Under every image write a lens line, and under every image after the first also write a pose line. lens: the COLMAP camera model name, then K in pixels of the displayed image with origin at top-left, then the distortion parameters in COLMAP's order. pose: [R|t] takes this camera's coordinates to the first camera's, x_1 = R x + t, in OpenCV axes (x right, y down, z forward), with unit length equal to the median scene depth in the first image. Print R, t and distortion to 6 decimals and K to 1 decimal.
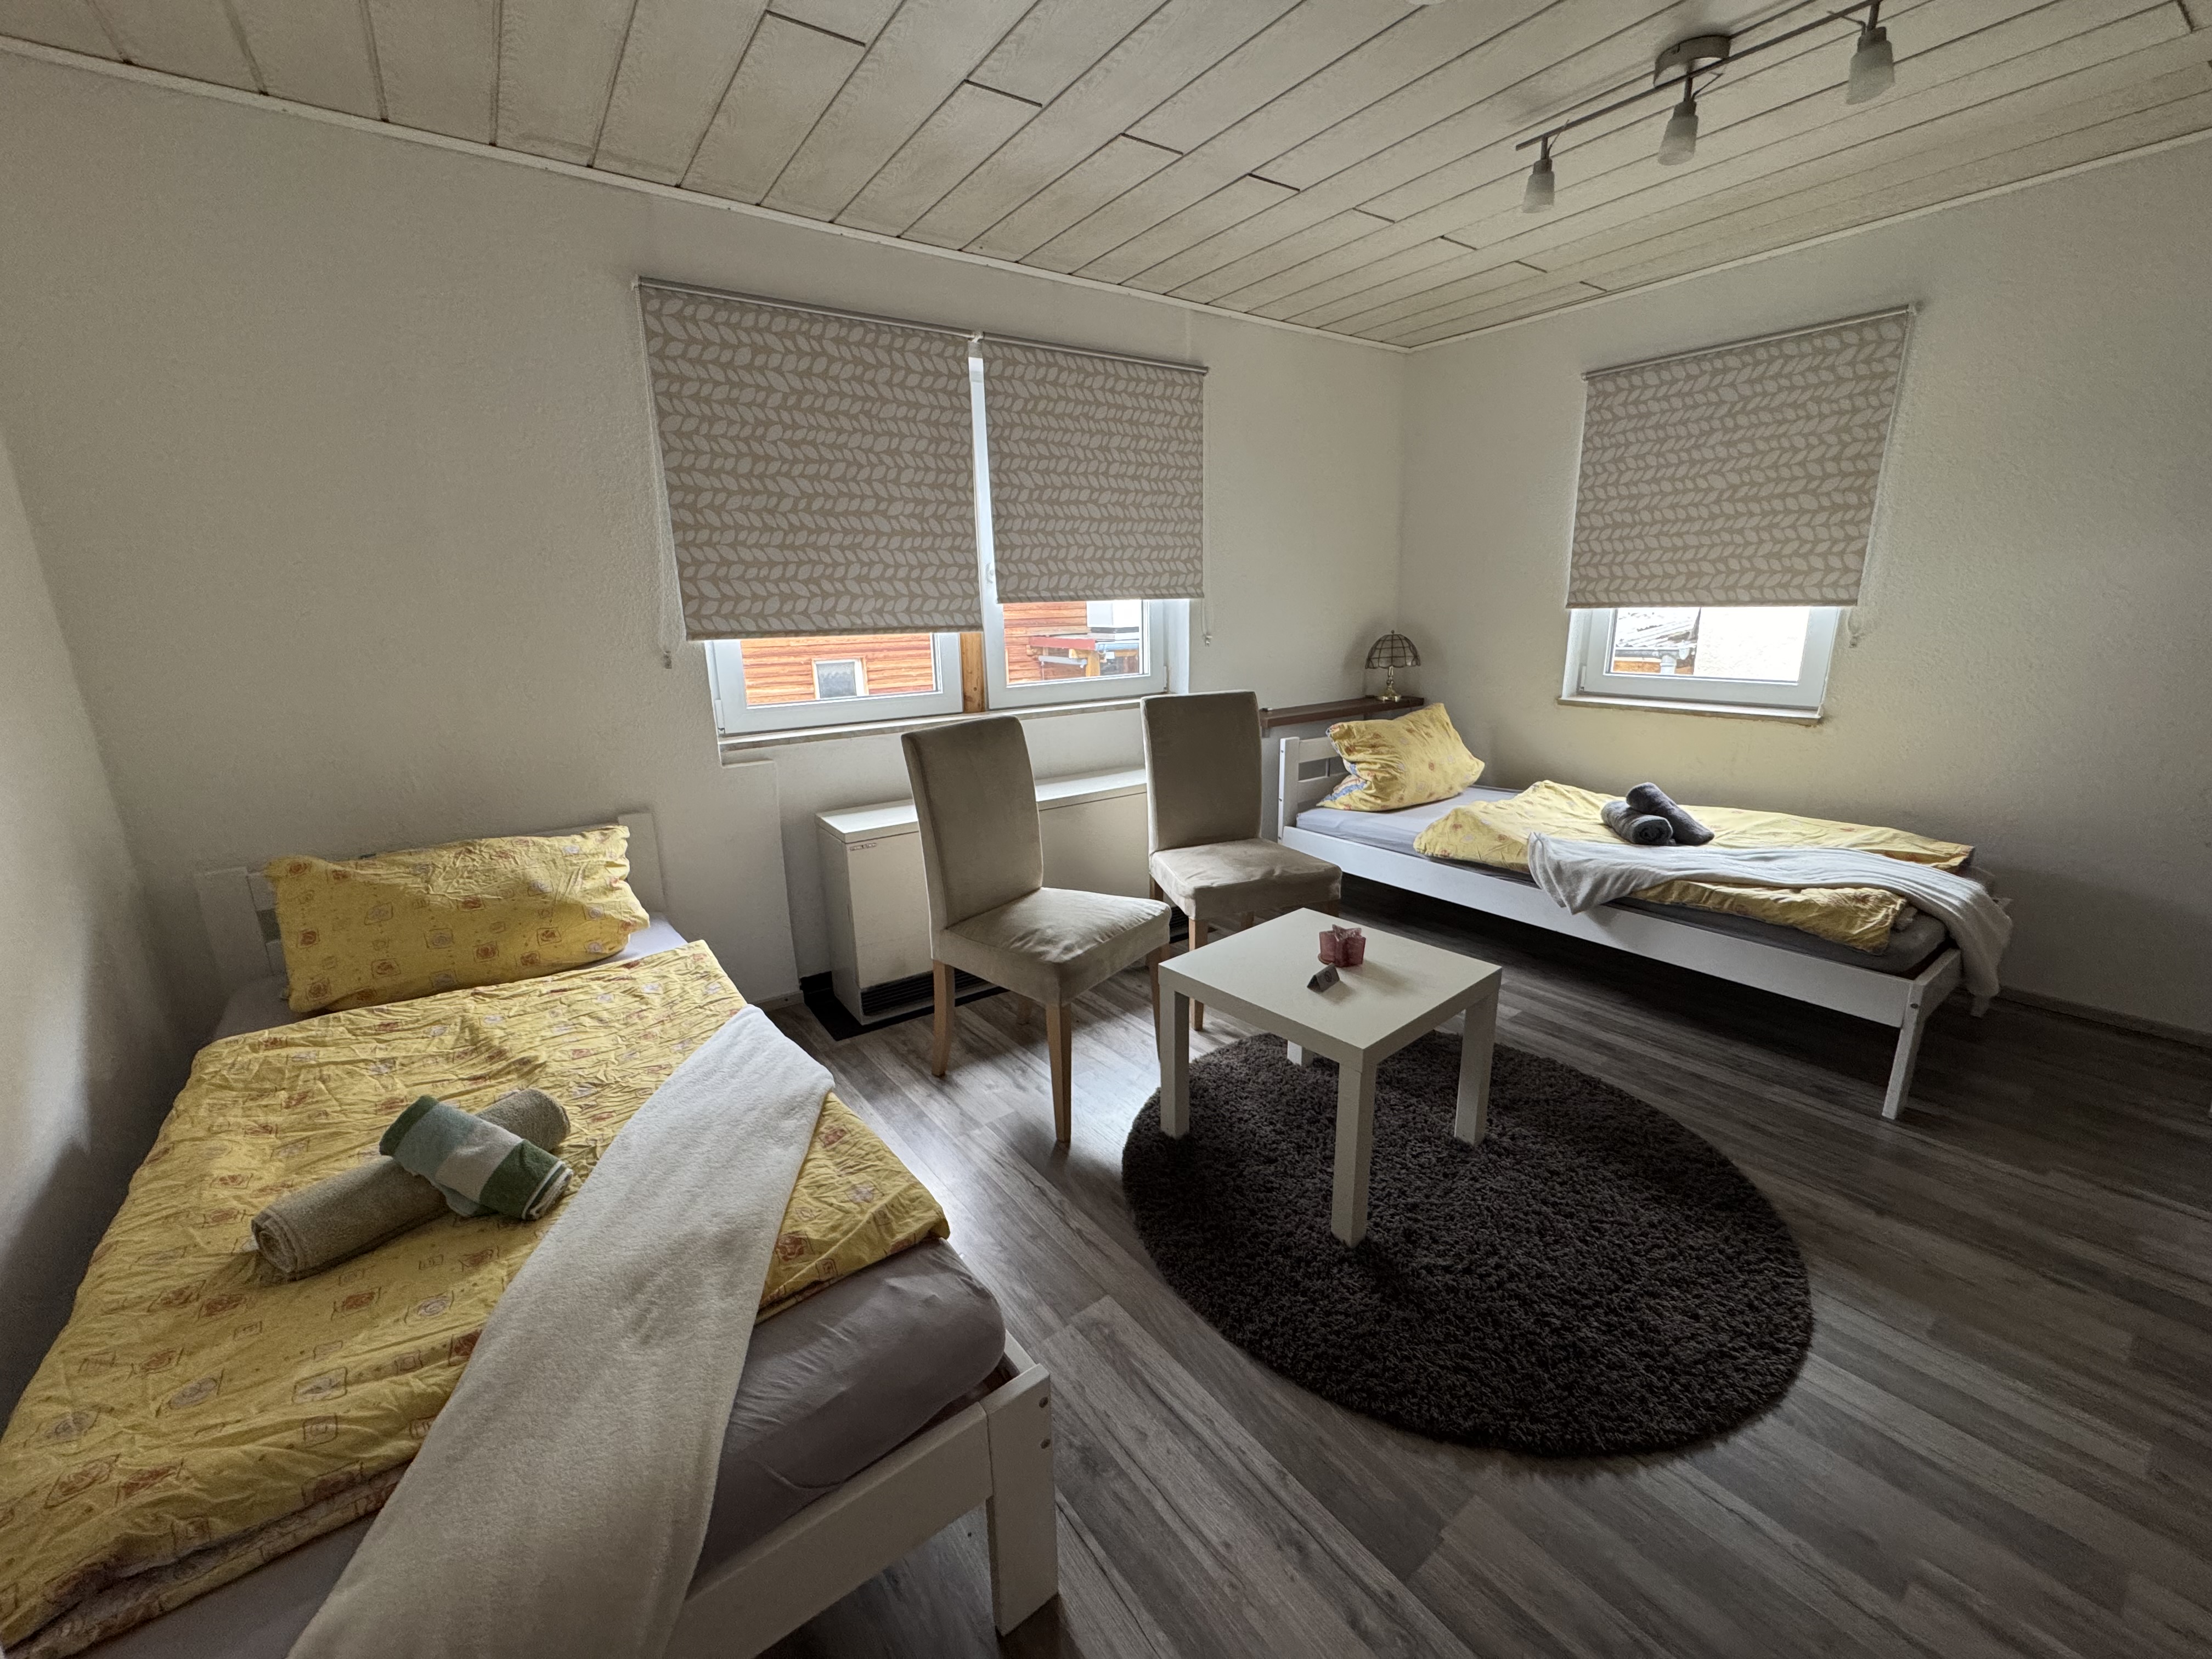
lens RADIAL K [[890.5, 0, 1106.0], [0, 890.5, 829.5], [0, 0, 1]] dist [-0.001381, -0.000439]
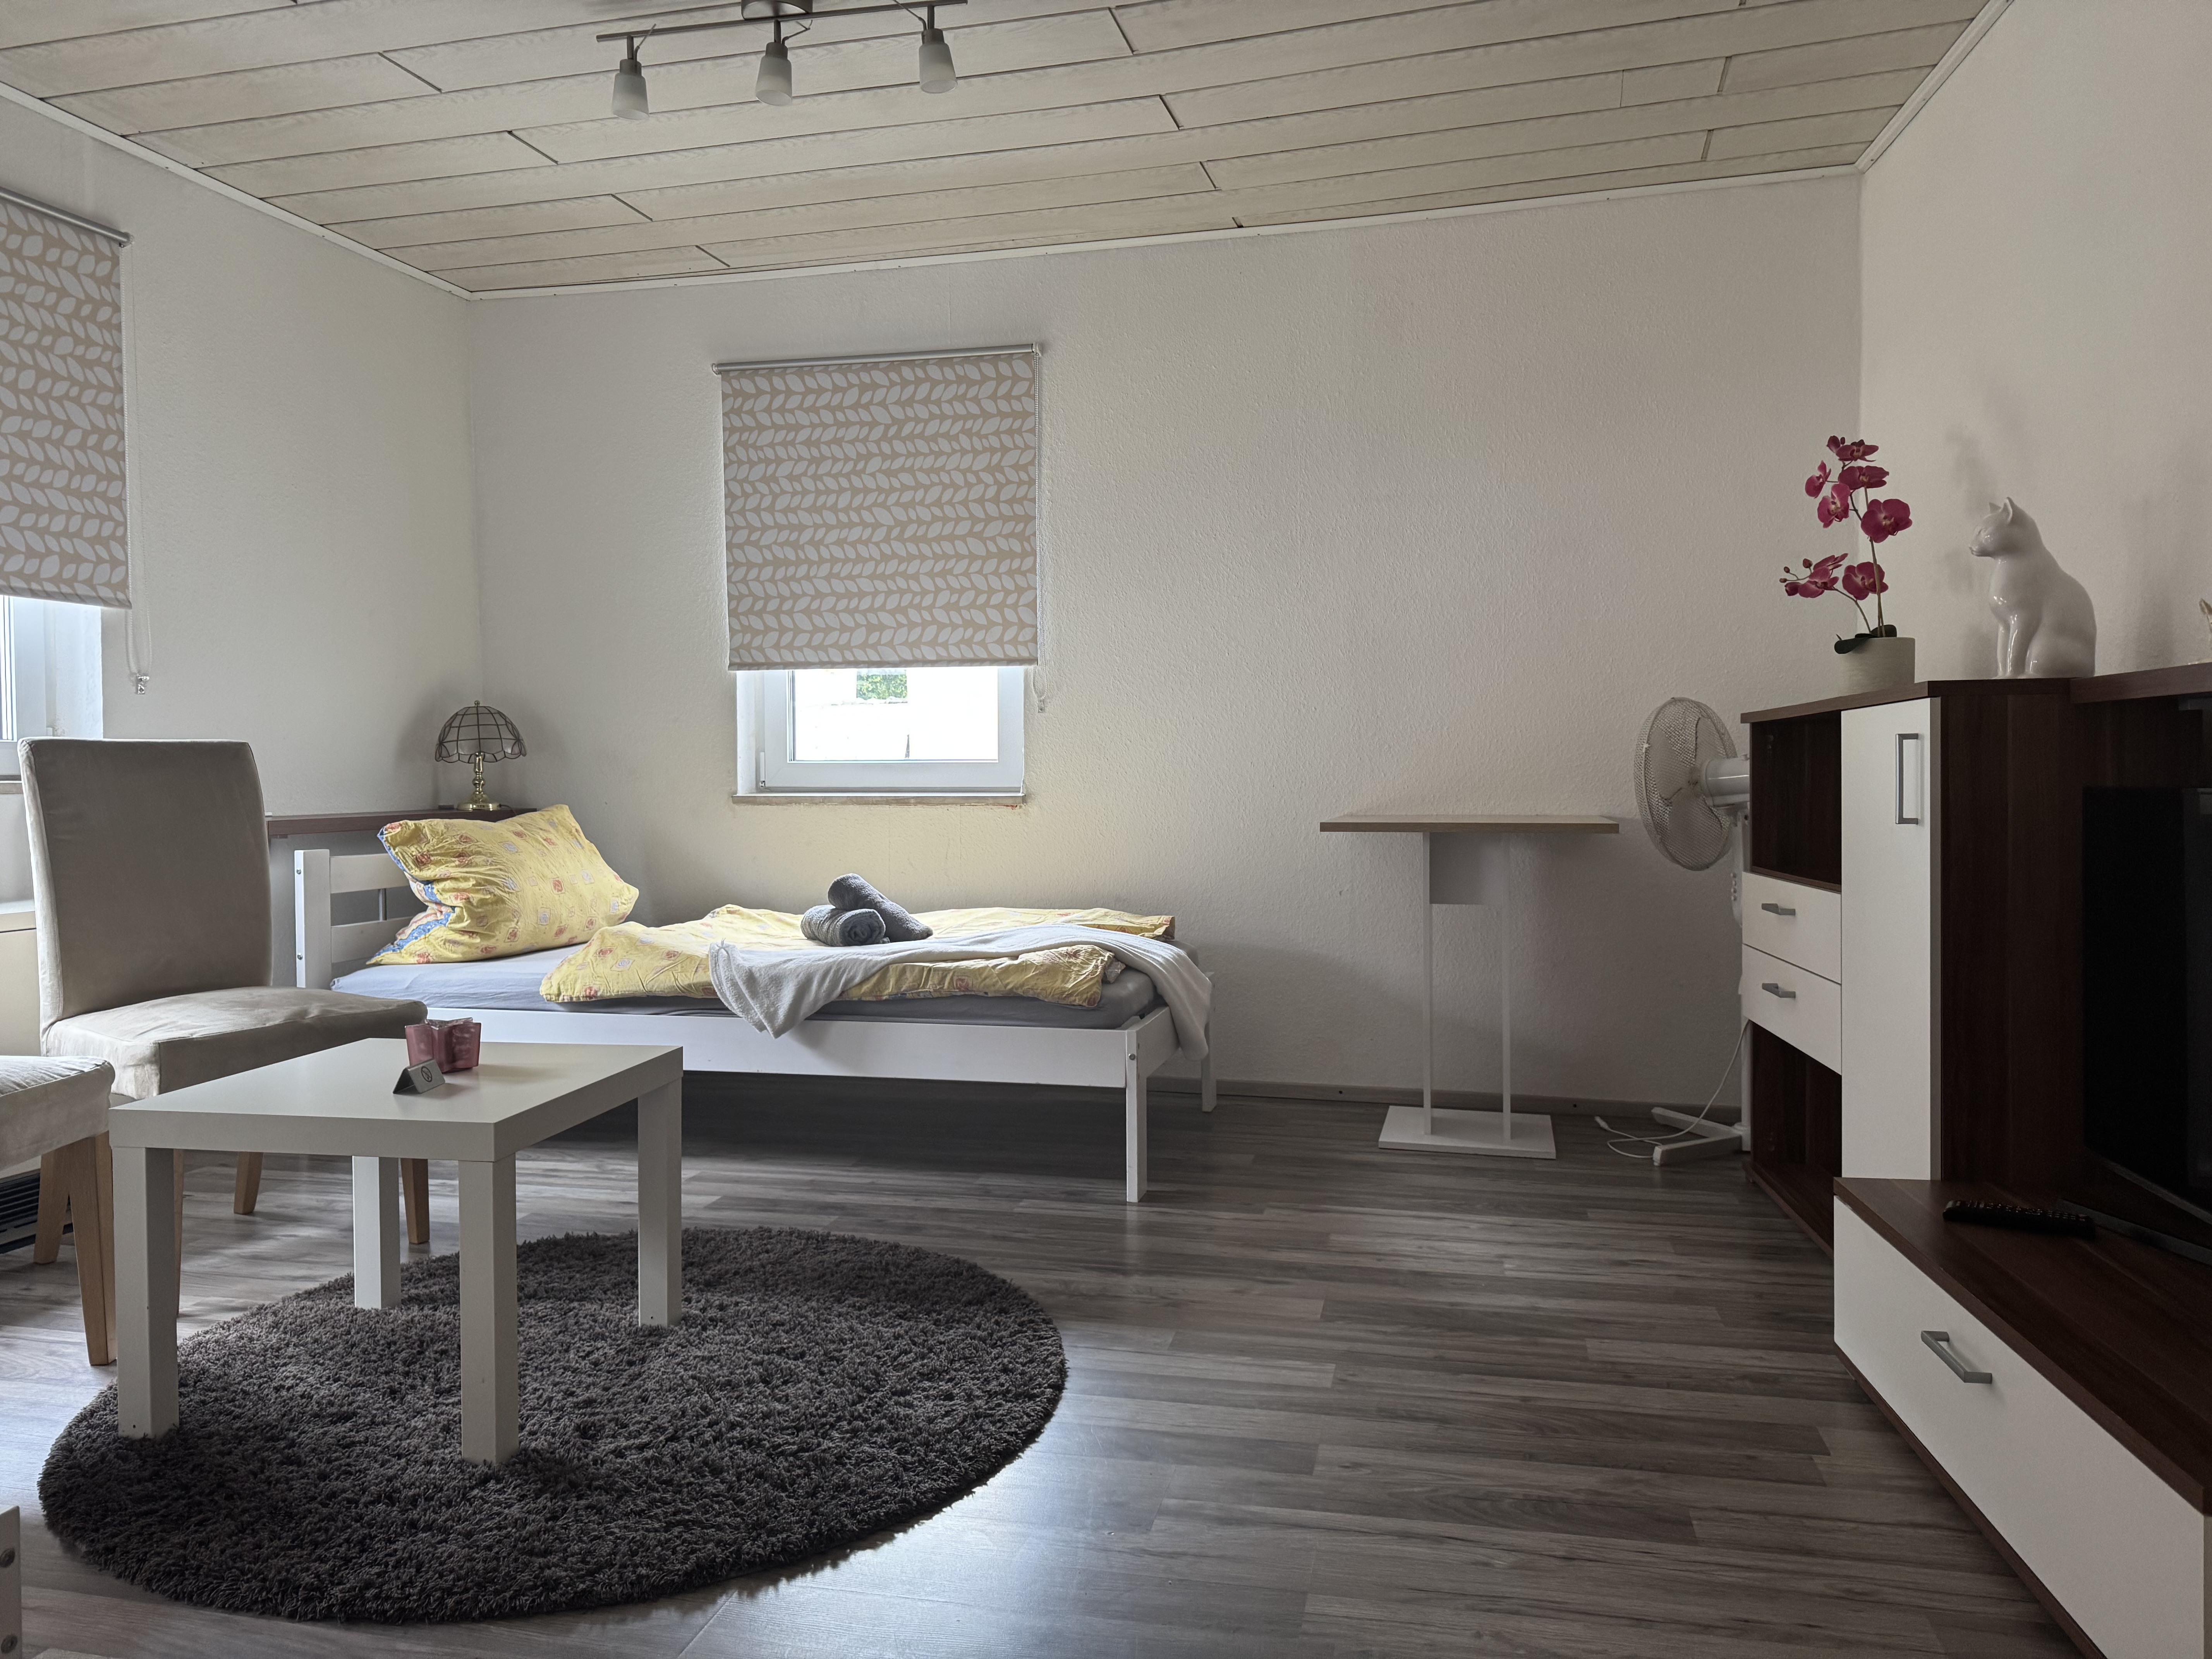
lens RADIAL K [[1585.8, 0, 1106.0], [0, 1585.8, 829.5], [0, 0, 1]] dist [0.146211, -0.175189]
pose [[0.774195, 0.003716, 0.632936, -0.084529], [0.143969, 0.972737, -0.181811, 0.196691], [-0.616356, 0.231881, 0.752554, -0.170326]]
